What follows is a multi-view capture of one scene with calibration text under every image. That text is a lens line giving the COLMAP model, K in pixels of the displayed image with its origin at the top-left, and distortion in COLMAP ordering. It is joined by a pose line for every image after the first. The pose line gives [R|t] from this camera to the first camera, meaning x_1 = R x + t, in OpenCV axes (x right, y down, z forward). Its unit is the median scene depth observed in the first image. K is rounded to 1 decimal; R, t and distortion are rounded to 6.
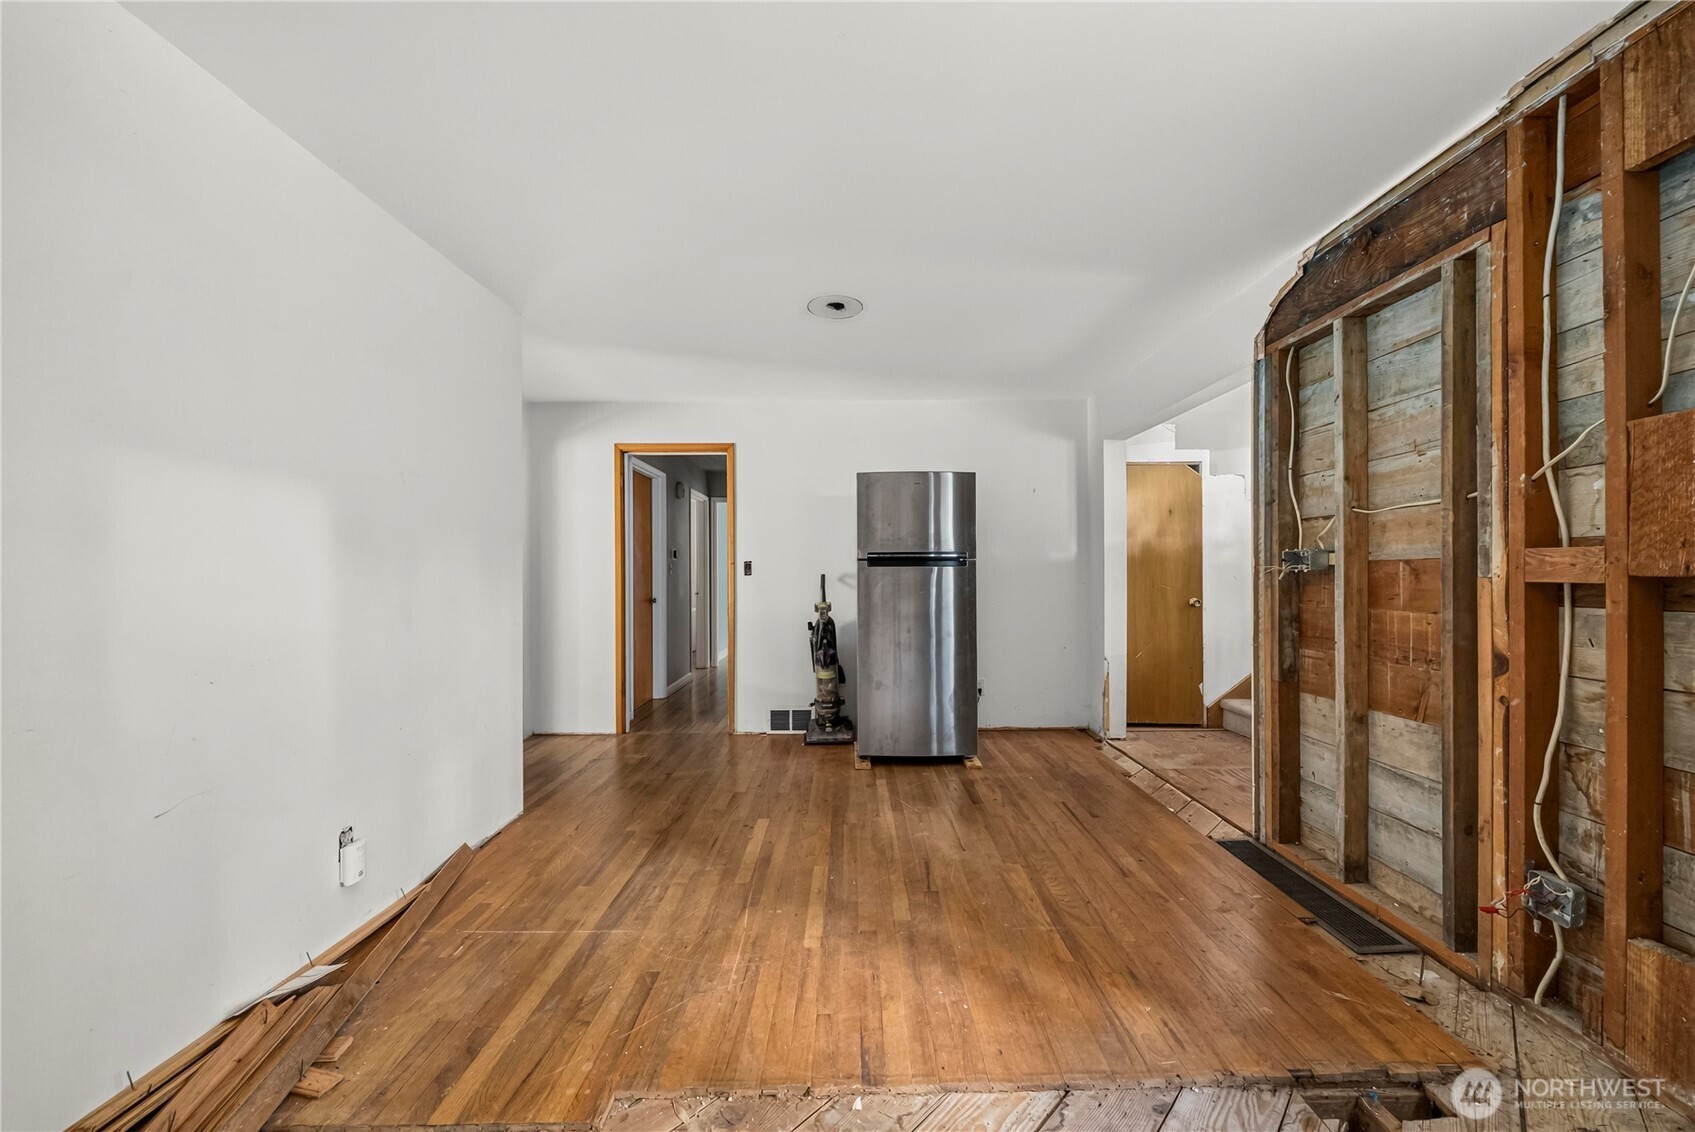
lens RADIAL K [[637.8, 0, 843.4], [0, 637.8, 570.2], [0, 0, 1]] dist [-0.002901, 0.000193]
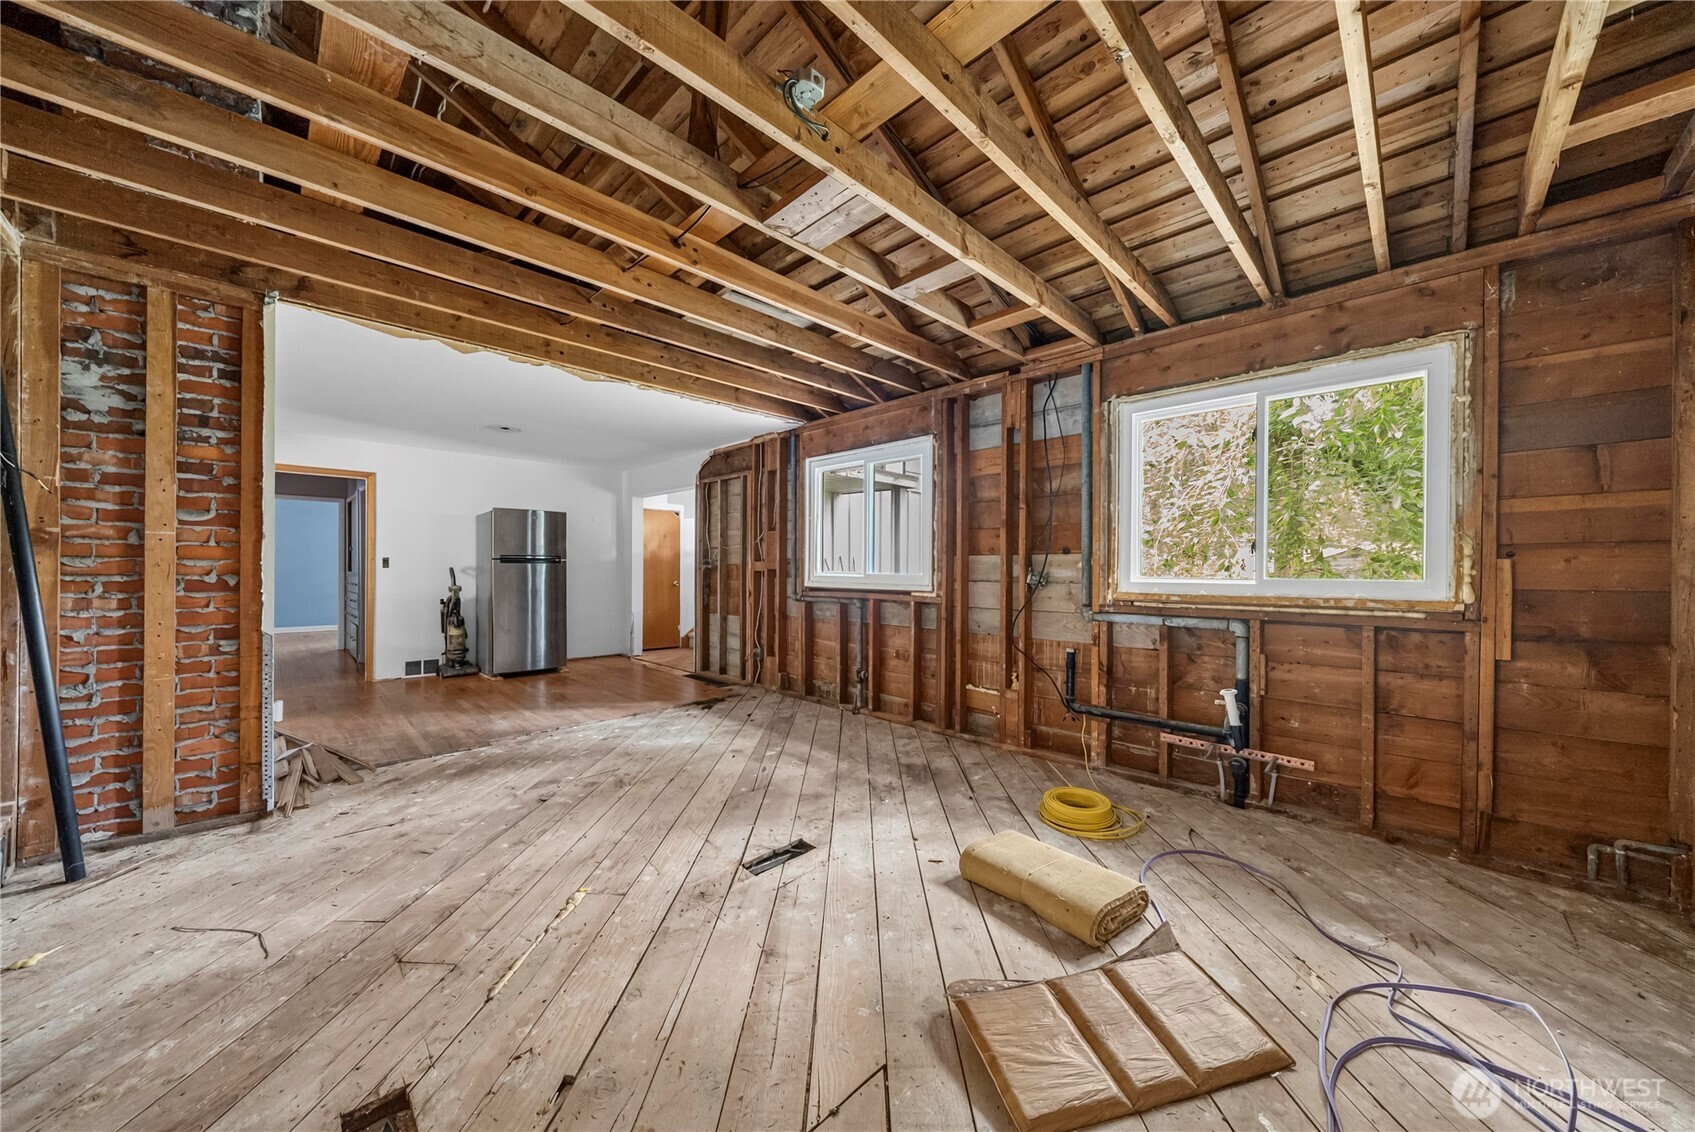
lens RADIAL K [[592.4, 0, 847.8], [0, 592.4, 573.3], [0, 0, 1]] dist [-0.006581, -0.000265]
pose [[0.717692, 0.000957, 0.696360, -0.668623], [-0.009925, 0.999912, 0.008855, -0.002838], [-0.696290, -0.013266, 0.717638, -1.334129]]
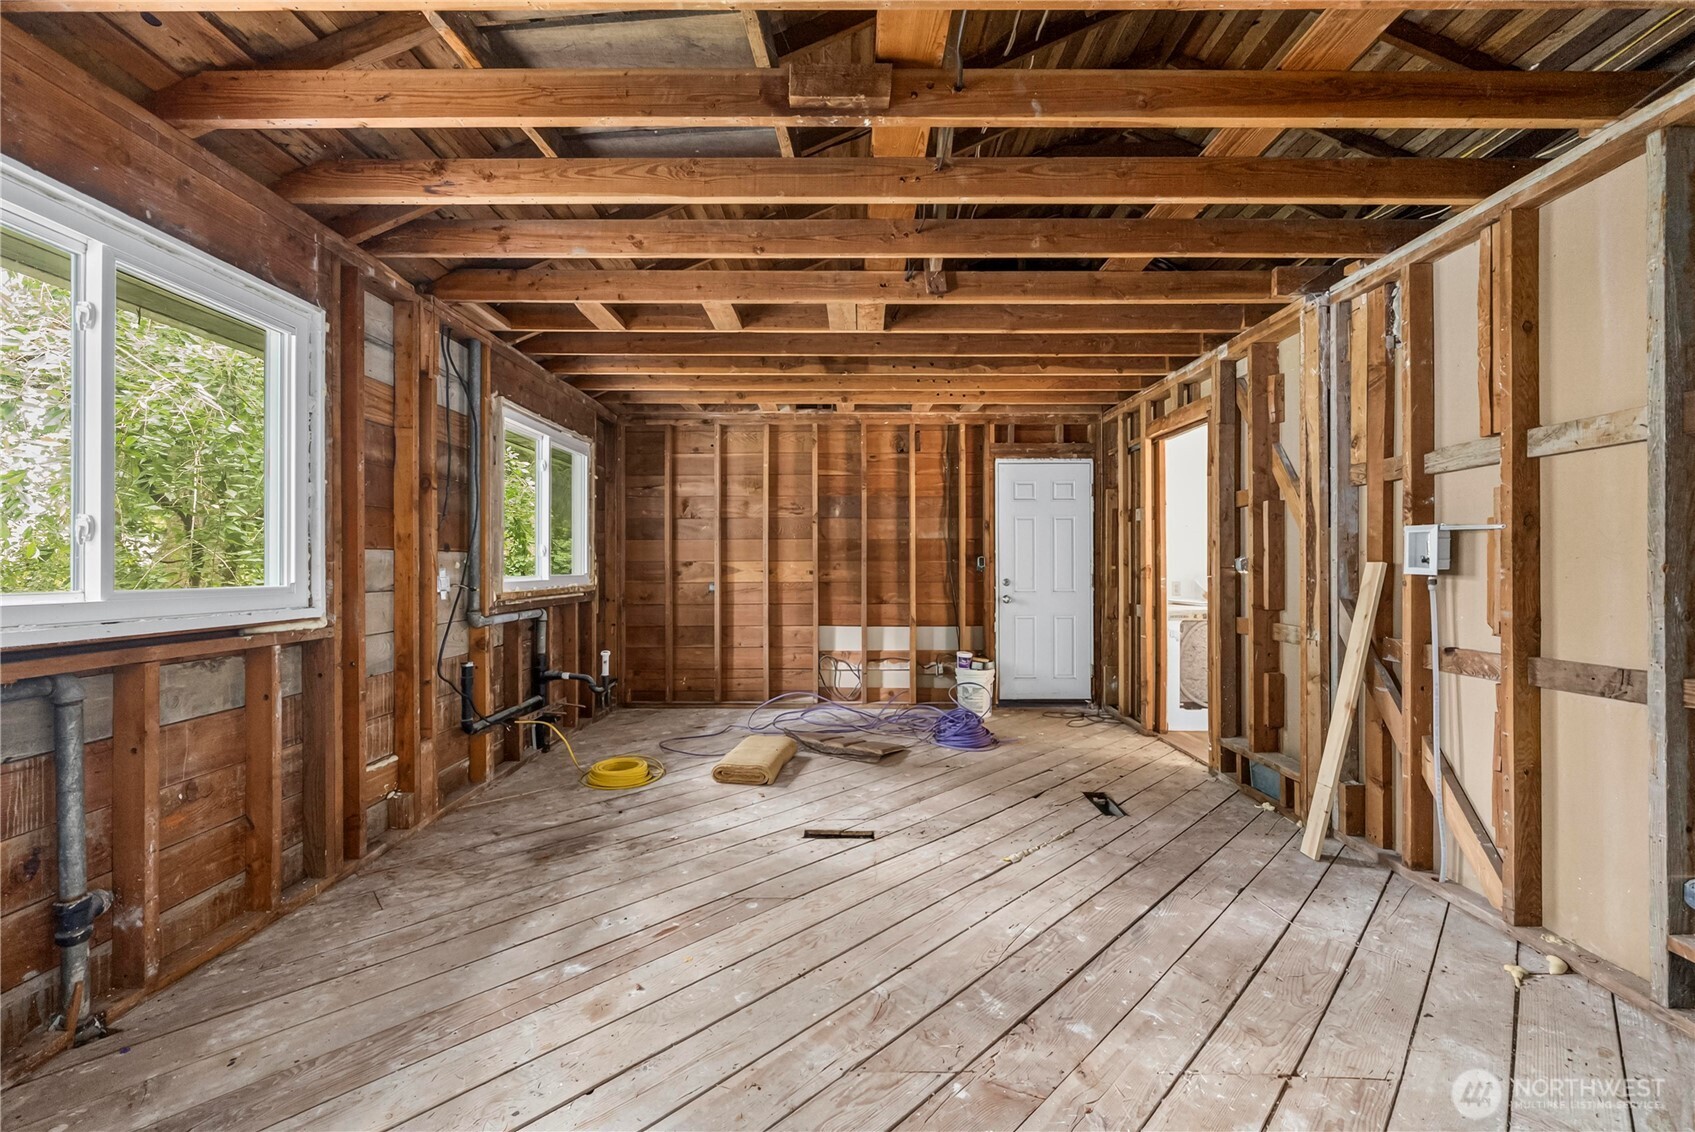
lens RADIAL K [[671.9, 0, 844.1], [0, 671.9, 566.7], [0, 0, 1]] dist [-0.002571, 0.000108]
pose [[-0.999832, 0.002205, 0.018205, -0.063315], [0.002172, 0.999996, -0.001795, -0.007521], [-0.018209, -0.001755, -0.999833, 0.782342]]
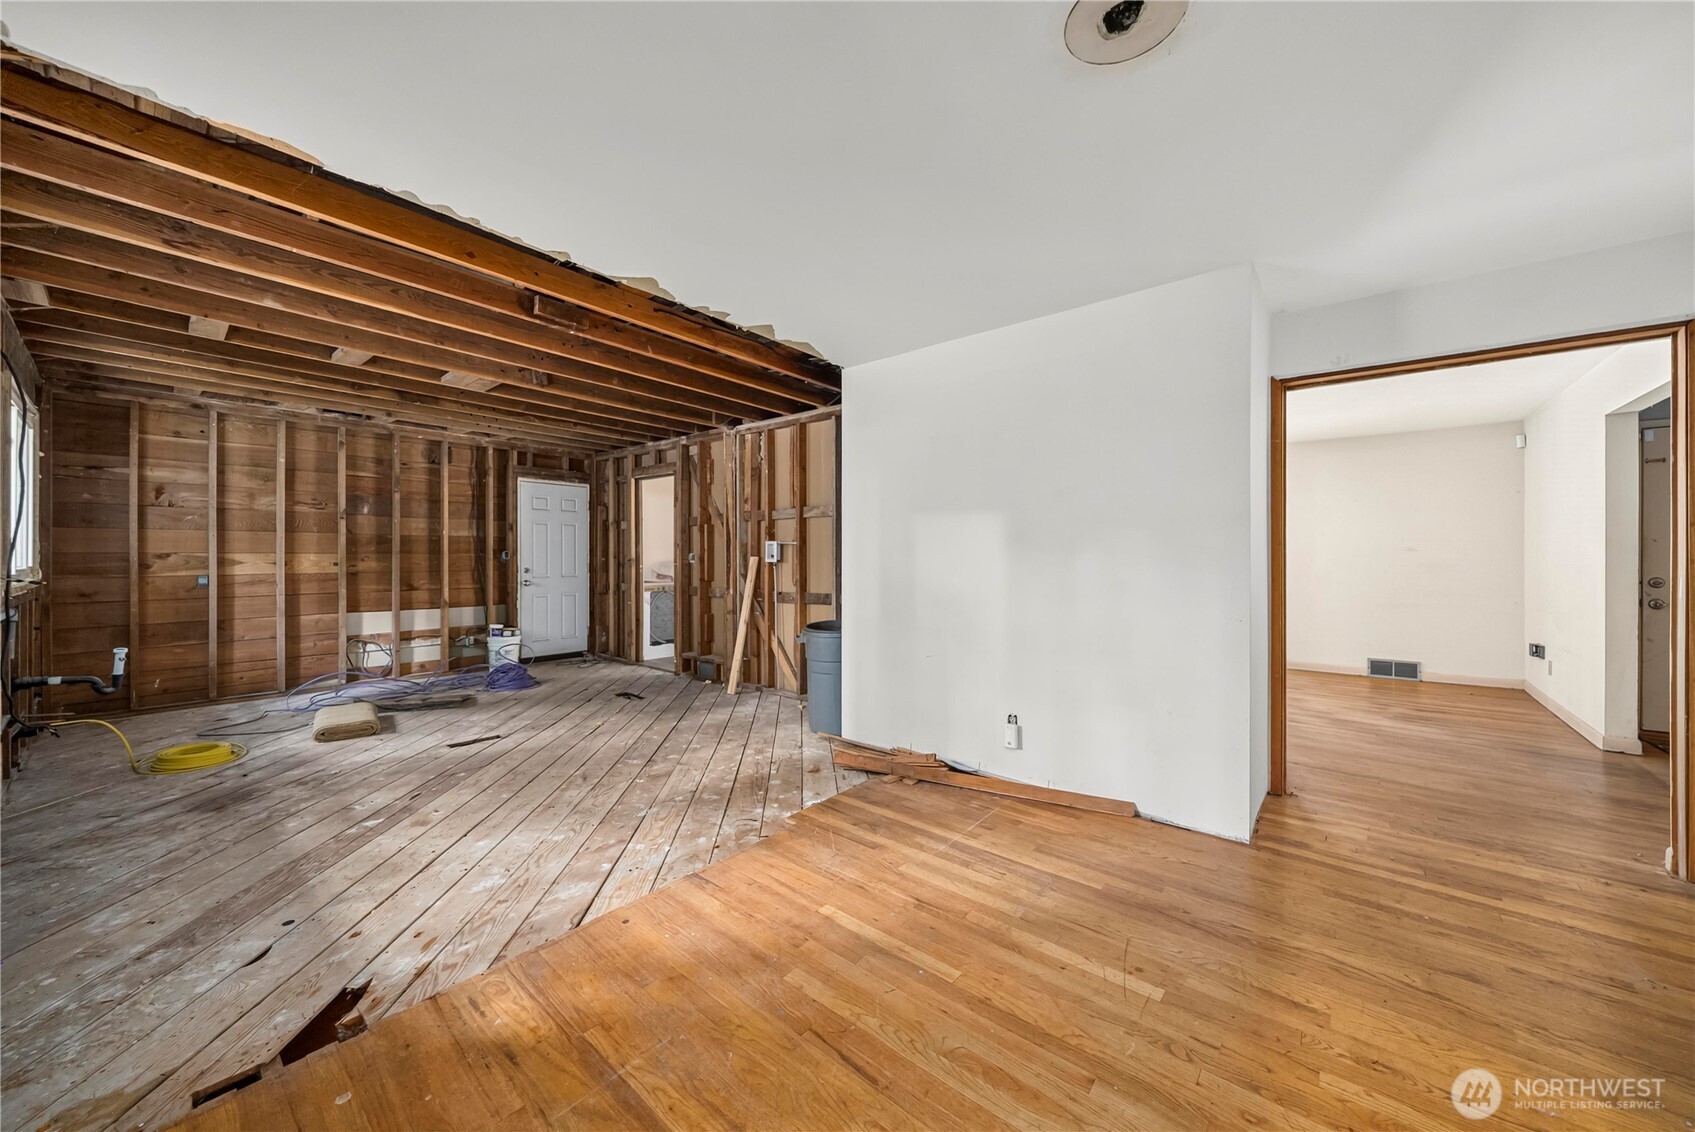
lens RADIAL K [[592.4, 0, 848.3], [0, 592.4, 560.1], [0, 0, 1]] dist [-0.006581, -0.000265]
pose [[-0.645596, 0.004088, -0.763668, 0.563807], [0.002892, 0.999992, 0.002908, -0.007831], [0.763674, -0.000331, -0.645602, 1.370088]]
